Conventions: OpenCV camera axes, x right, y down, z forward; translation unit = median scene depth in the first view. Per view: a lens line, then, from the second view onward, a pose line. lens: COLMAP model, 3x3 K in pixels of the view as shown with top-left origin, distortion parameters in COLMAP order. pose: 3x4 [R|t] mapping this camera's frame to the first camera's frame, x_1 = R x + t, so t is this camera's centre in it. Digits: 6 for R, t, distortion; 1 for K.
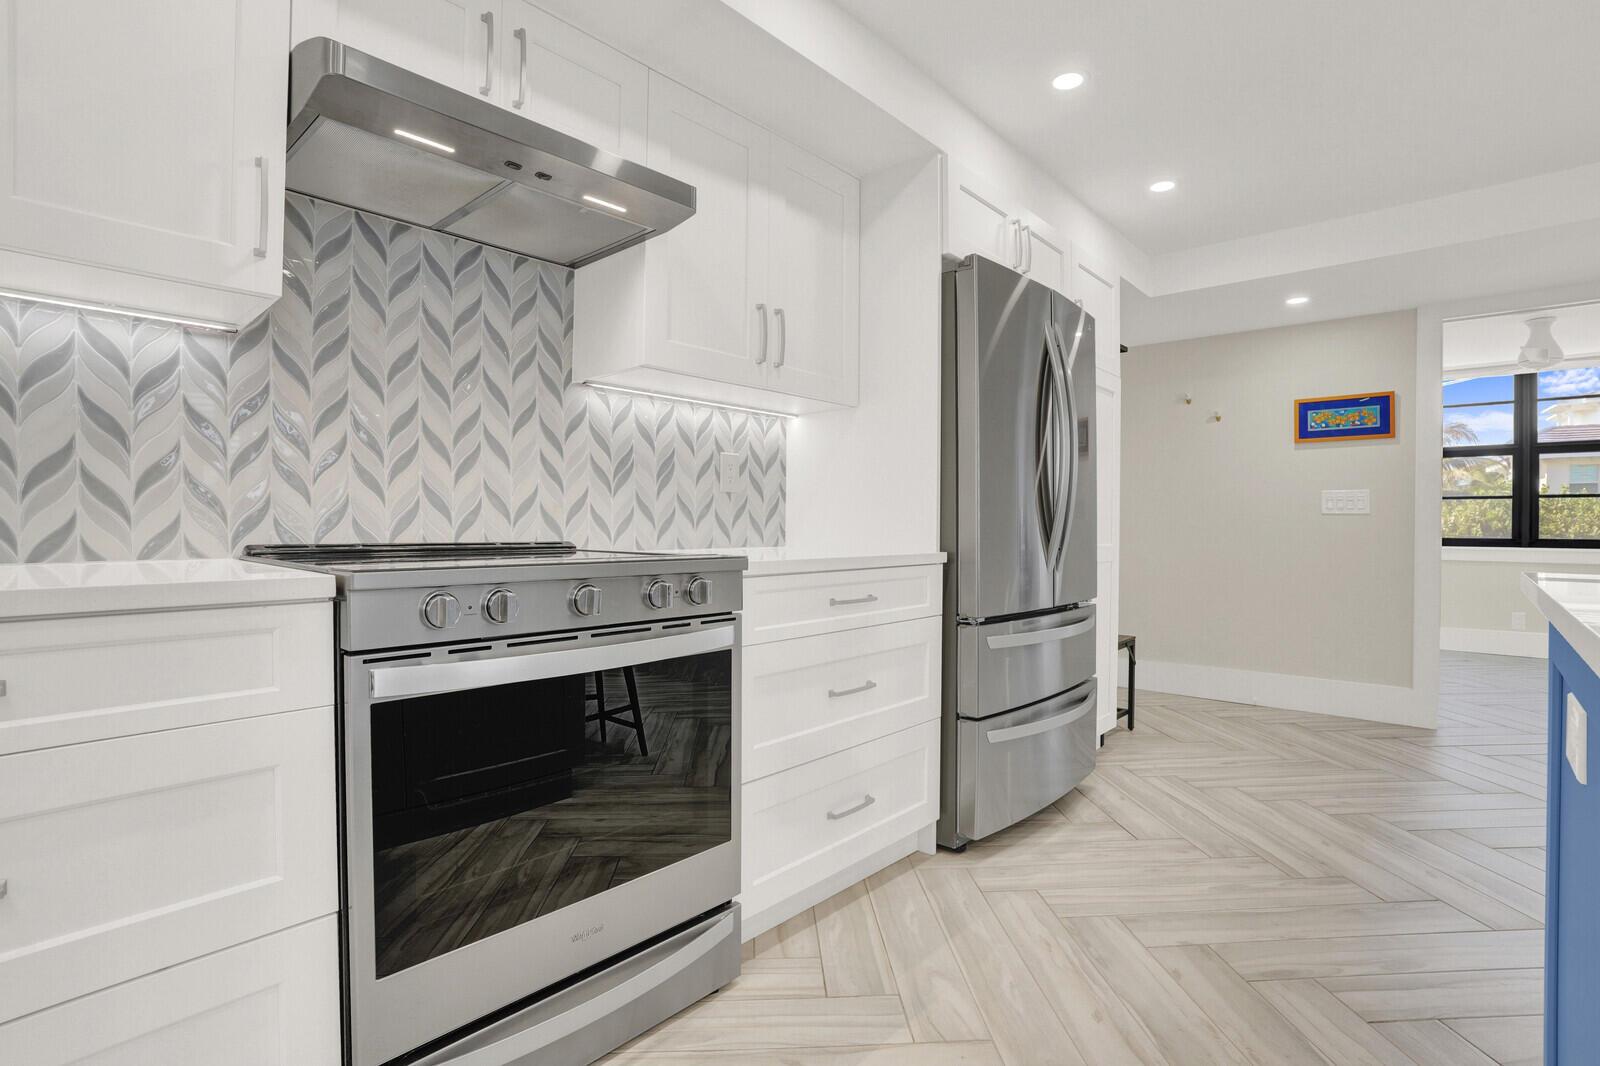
lens RADIAL K [[767.8, 0, 800.0], [0, 767.8, 533.0], [0, 0, 1]] dist [-0.078623, 0.038015]
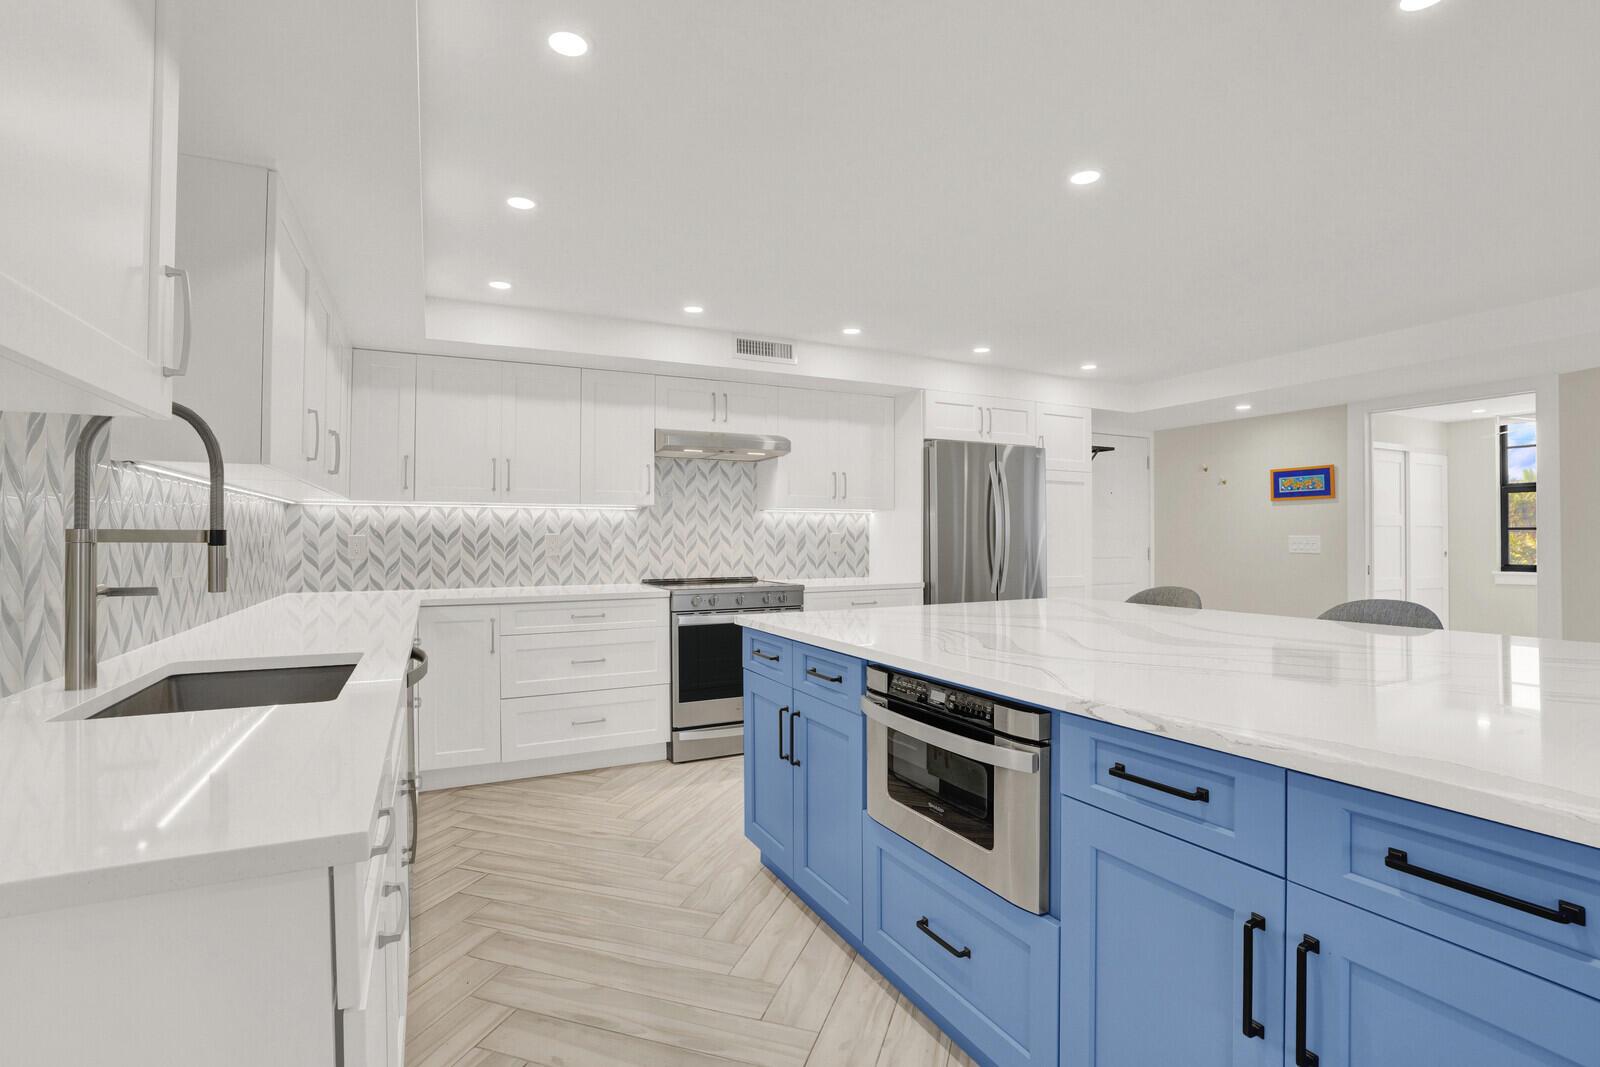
lens RADIAL K [[767.8, 0, 800.0], [0, 767.8, 533.5], [0, 0, 1]] dist [-0.078623, 0.038015]
pose [[0.928366, -0.011291, -0.371496, 0.751374], [0.005421, 0.999844, -0.016840, -0.086119], [0.371628, 0.013619, 0.928282, -1.235227]]
